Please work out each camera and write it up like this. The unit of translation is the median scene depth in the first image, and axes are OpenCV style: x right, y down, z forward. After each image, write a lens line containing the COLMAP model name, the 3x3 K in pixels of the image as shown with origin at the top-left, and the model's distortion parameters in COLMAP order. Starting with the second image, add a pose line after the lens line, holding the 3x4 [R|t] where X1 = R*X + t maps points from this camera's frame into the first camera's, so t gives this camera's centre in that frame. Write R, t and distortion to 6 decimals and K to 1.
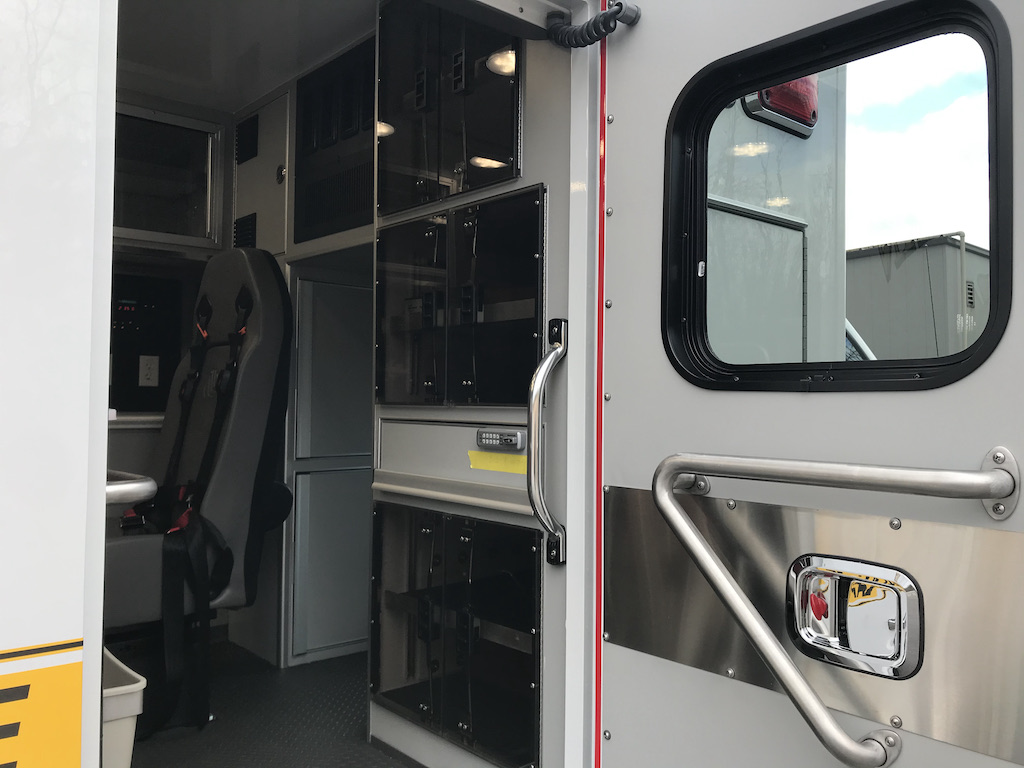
lens RADIAL K [[842.6, 0, 512.7], [0, 842.6, 376.6], [0, 0, 1]] dist [0.017679, -0.014085]
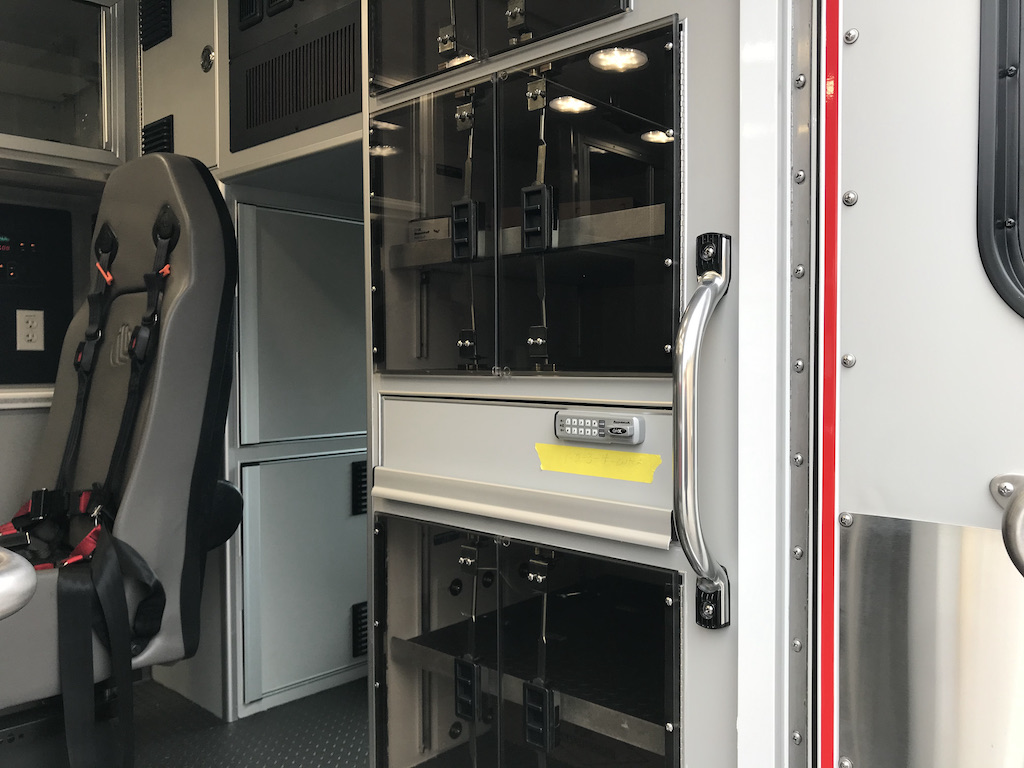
lens RADIAL K [[842.6, 0, 511.1], [0, 842.6, 391.9], [0, 0, 1]] dist [0.017679, -0.014085]
pose [[0.994832, -0.013960, 0.100568, -0.117940], [0.007622, 0.997976, 0.063132, 0.004939], [-0.101245, -0.062039, 0.992925, 0.297615]]
